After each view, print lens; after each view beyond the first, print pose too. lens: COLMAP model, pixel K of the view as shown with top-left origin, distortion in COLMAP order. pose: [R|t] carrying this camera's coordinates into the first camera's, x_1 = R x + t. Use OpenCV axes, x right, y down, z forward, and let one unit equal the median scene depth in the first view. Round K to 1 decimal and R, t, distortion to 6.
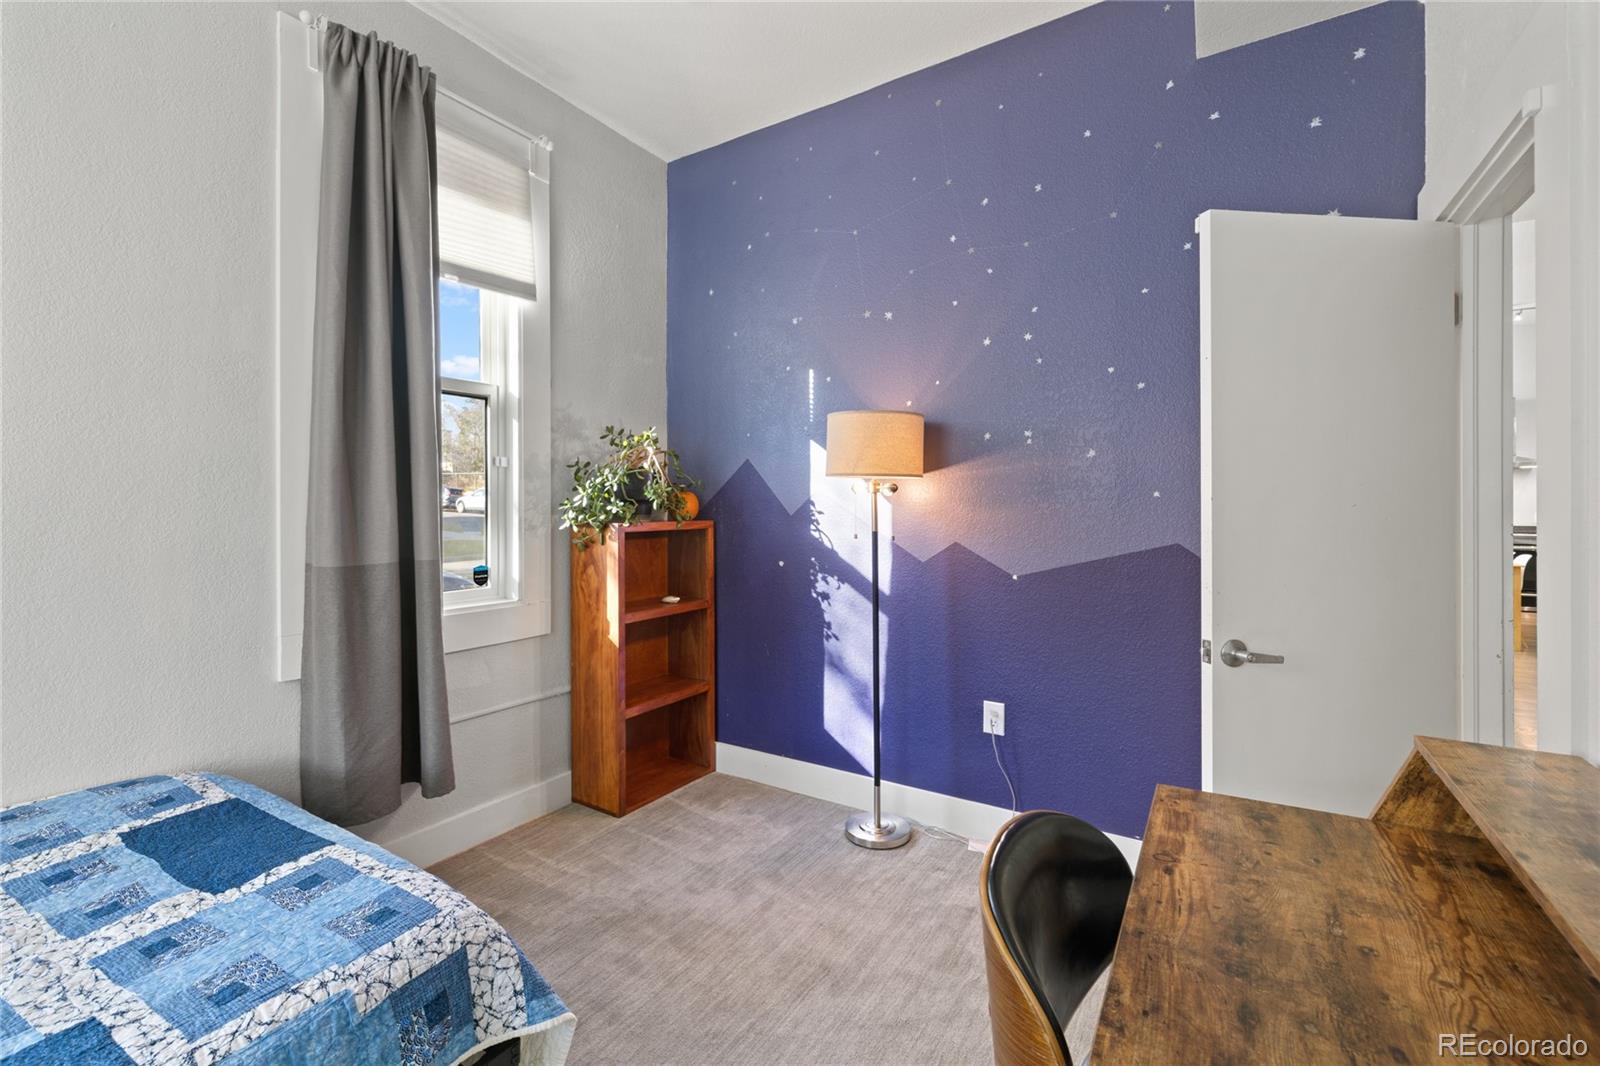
lens RADIAL K [[674.6, 0, 797.0], [0, 674.6, 508.2], [0, 0, 1]] dist [0.001020, 0.000113]
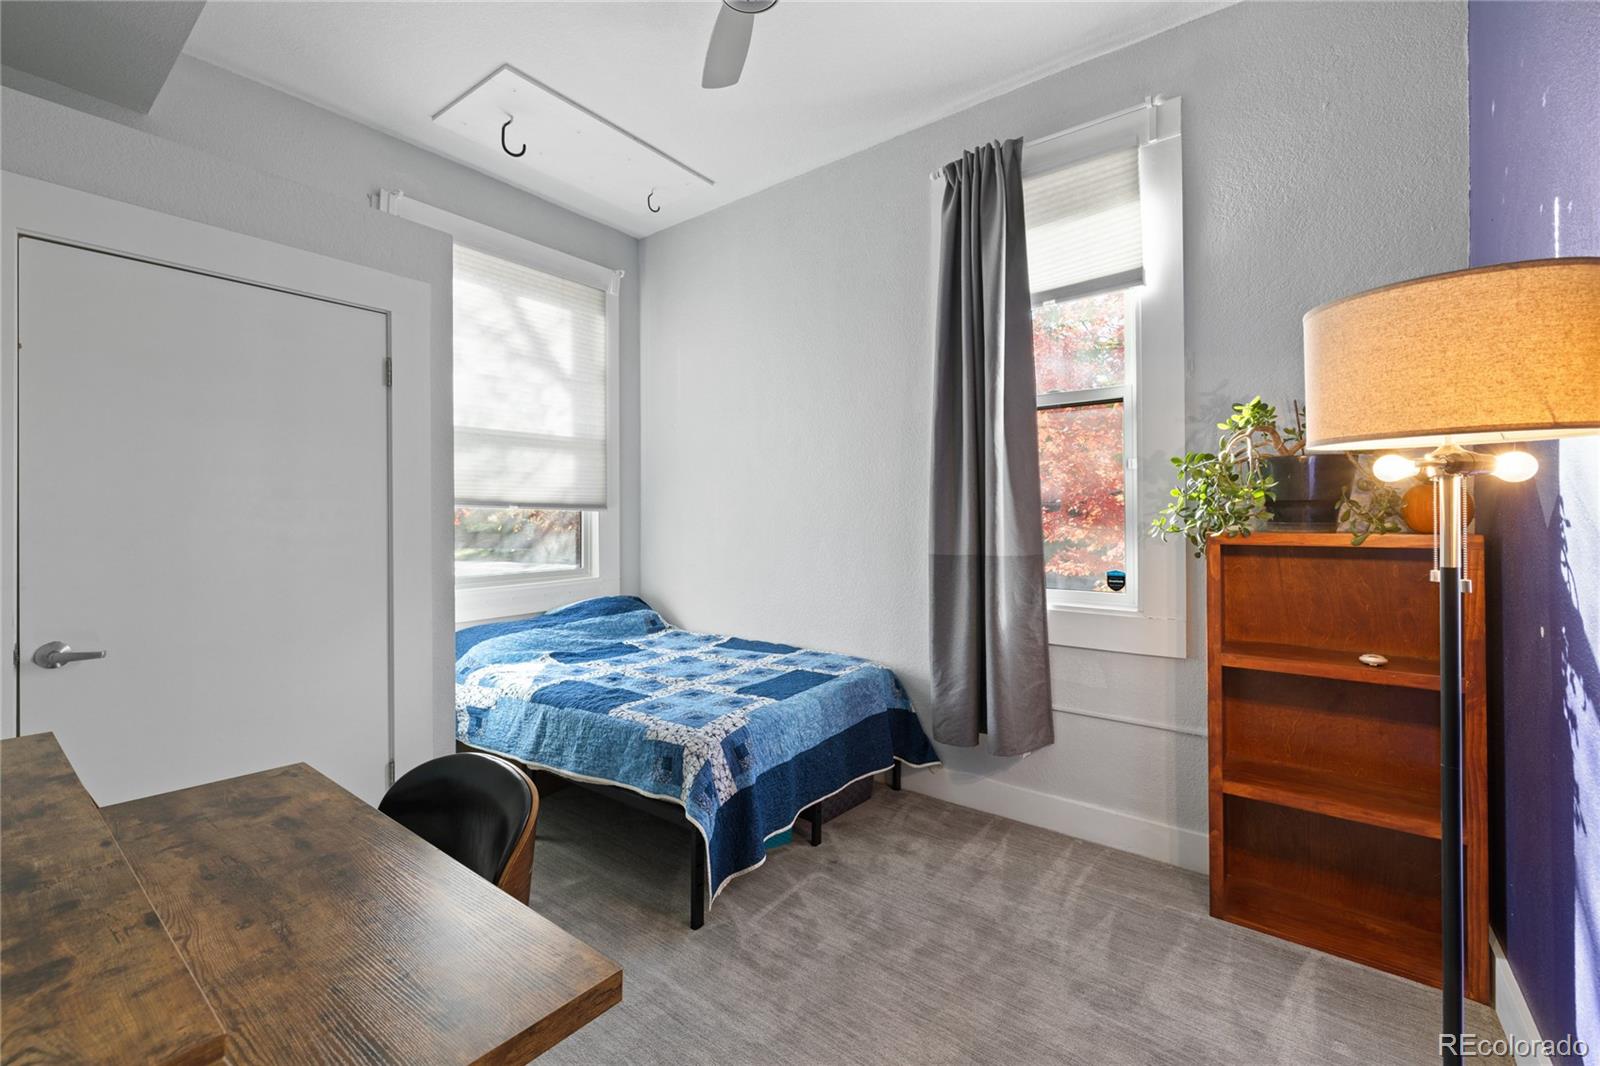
lens RADIAL K [[696.1, 0, 795.9], [0, 696.1, 511.2], [0, 0, 1]] dist [0.001236, 0.000158]
pose [[-0.099431, -0.000663, -0.995044, 0.654731], [0.002746, 0.999996, -0.000941, -0.002501], [0.995041, -0.002826, -0.099429, 0.697234]]
